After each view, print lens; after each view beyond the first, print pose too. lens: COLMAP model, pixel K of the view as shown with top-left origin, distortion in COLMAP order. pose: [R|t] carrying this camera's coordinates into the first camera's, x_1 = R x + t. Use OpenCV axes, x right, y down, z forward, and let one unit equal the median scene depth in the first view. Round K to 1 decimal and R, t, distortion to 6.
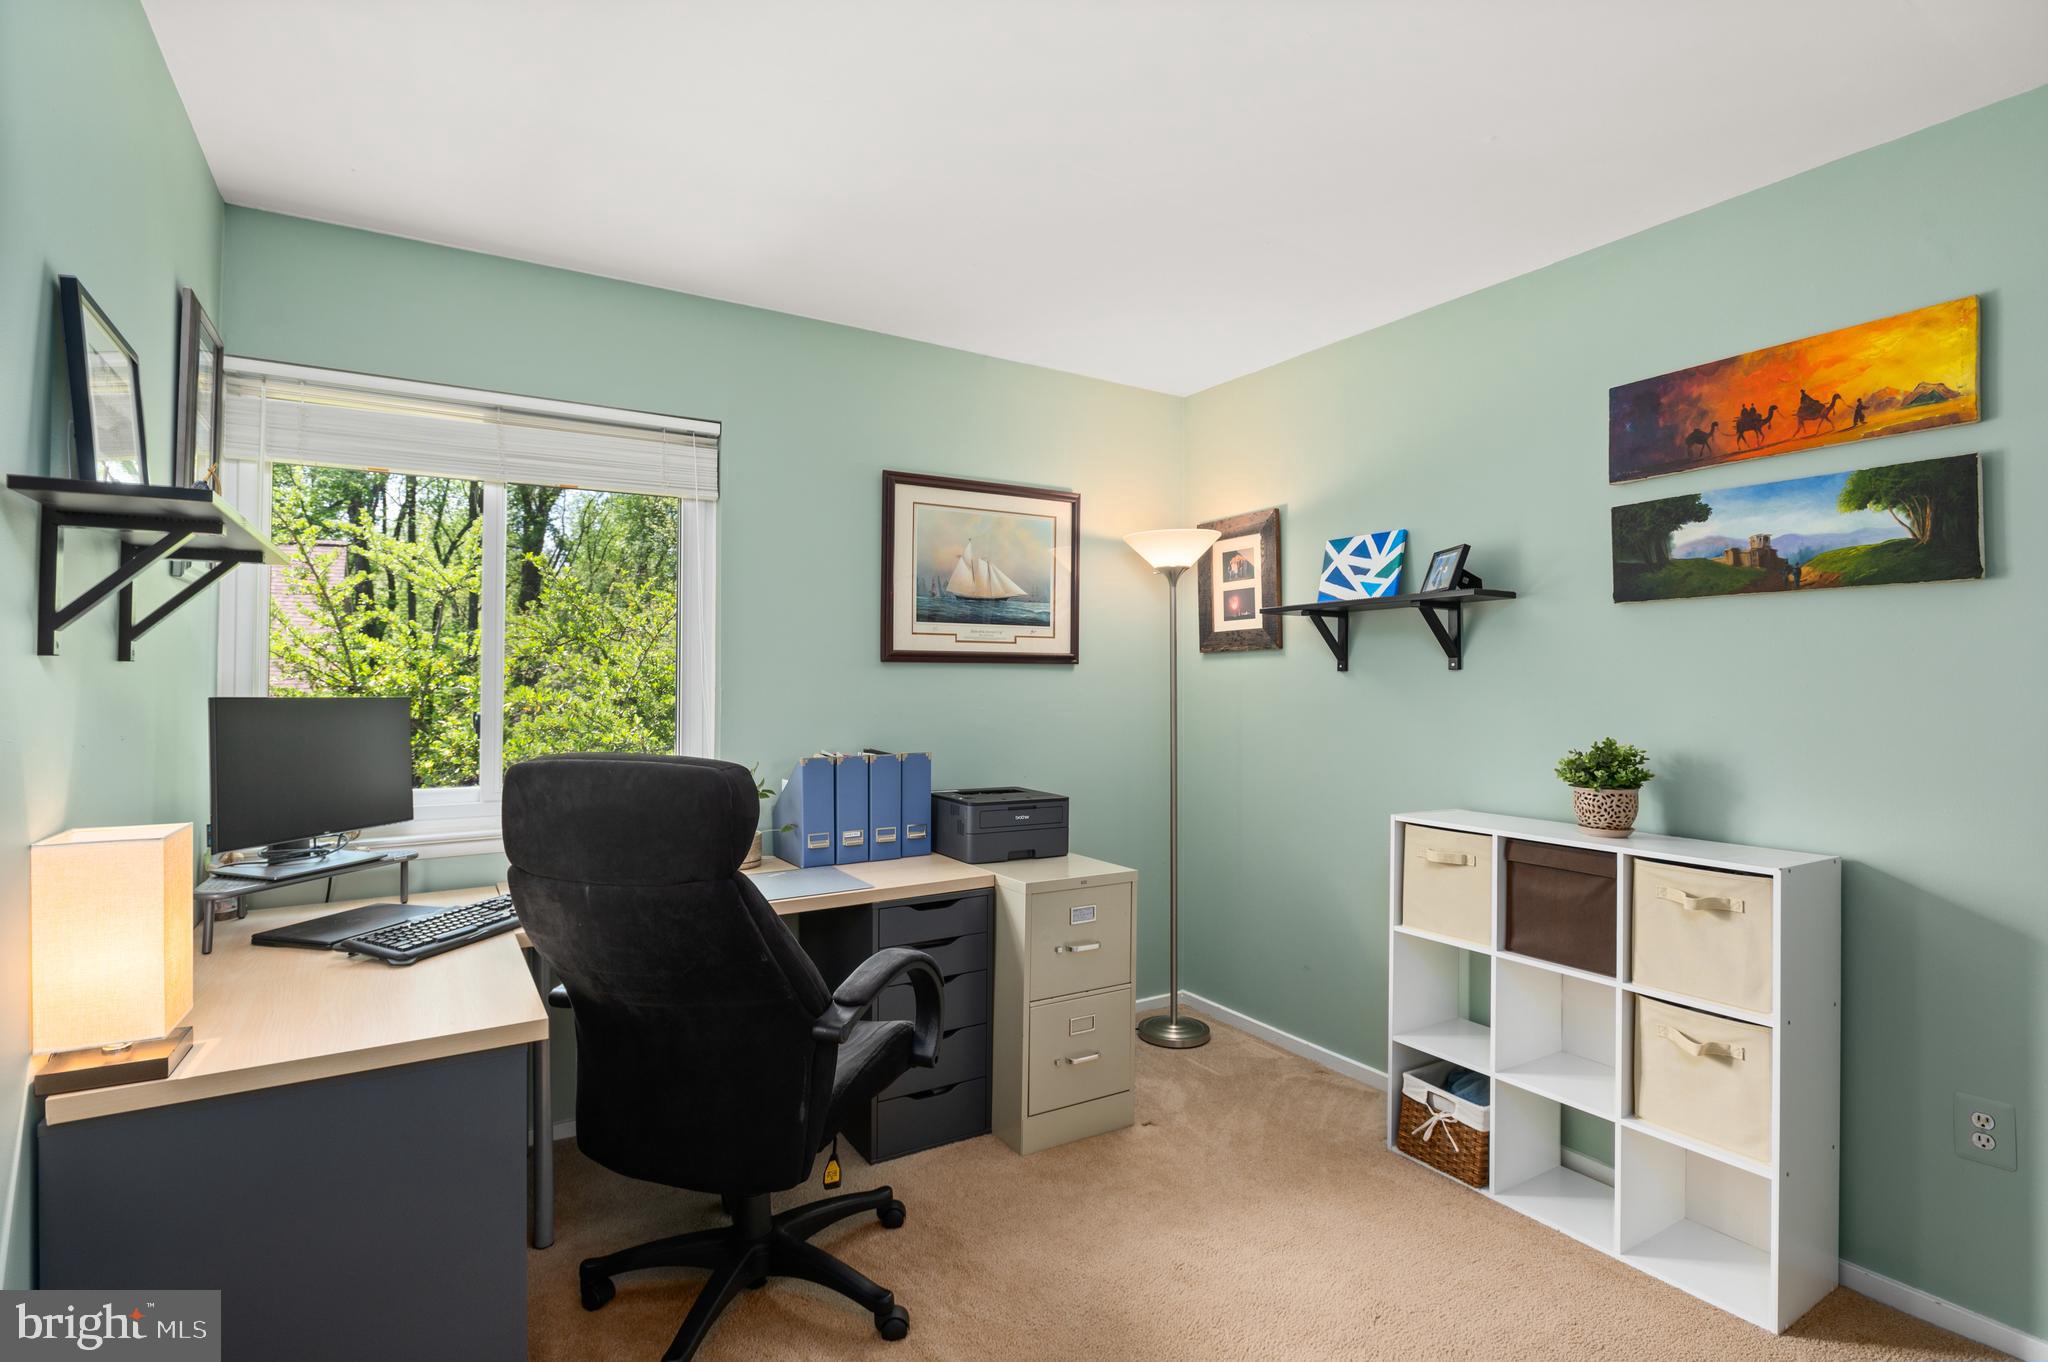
lens RADIAL K [[989.7, 0, 1027.2], [0, 989.7, 683.9], [0, 0, 1]] dist [-0.001483, -0.000526]
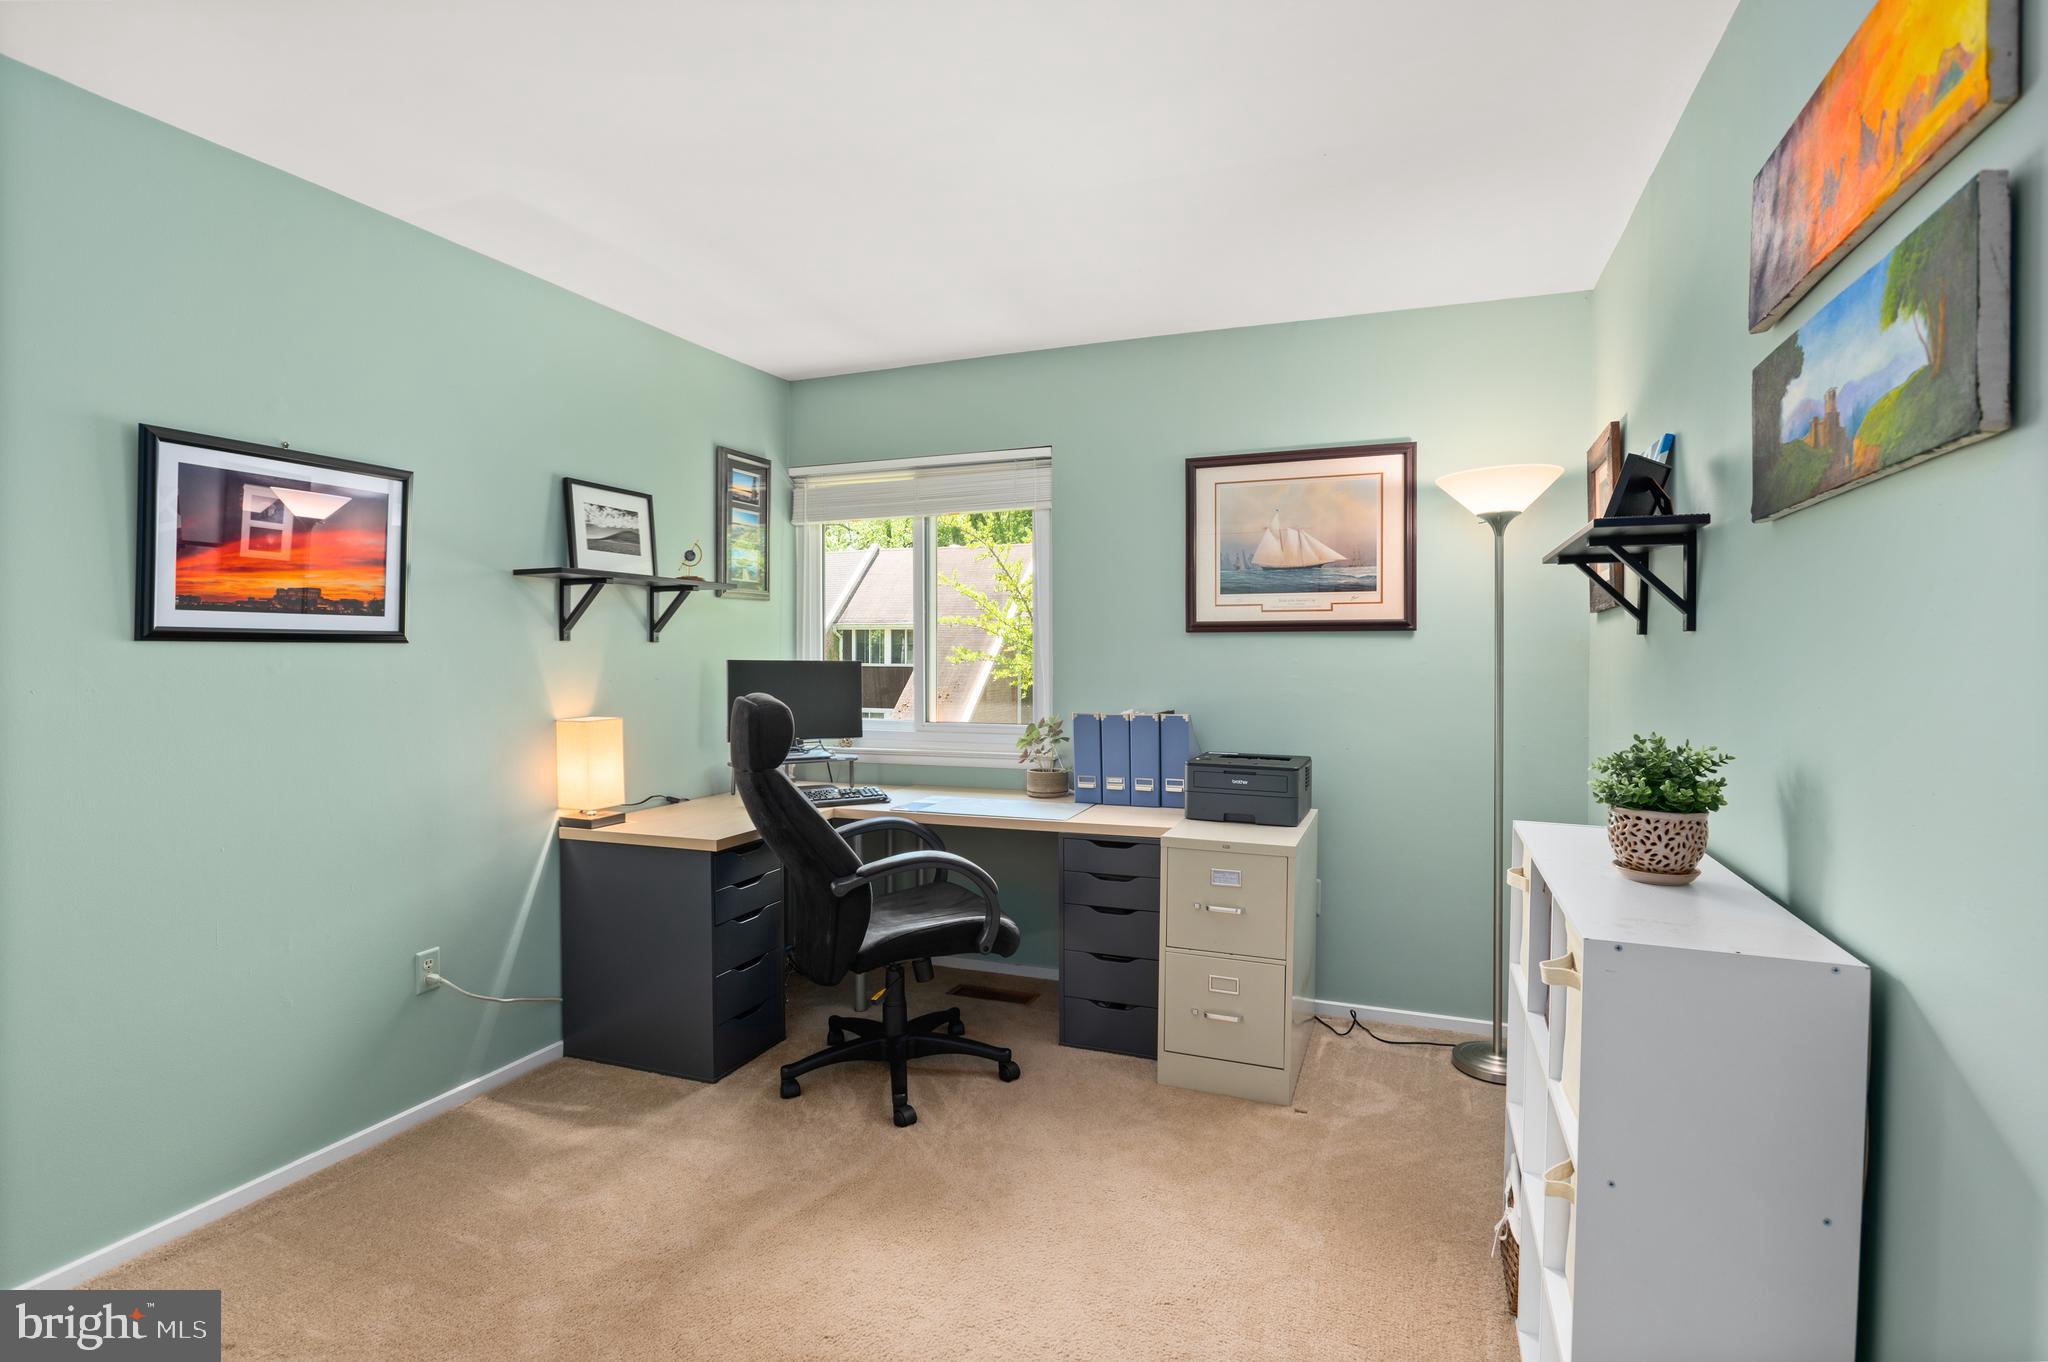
lens RADIAL K [[983.4, 0, 1024.0], [0, 983.4, 681.0], [0, 0, 1]] dist [-0.000709, -0.000033]
pose [[0.599713, 0.022799, -0.799890, 0.623351], [-0.000337, 0.999601, 0.028238, 0.000934], [0.800215, -0.016665, 0.599481, 0.193299]]
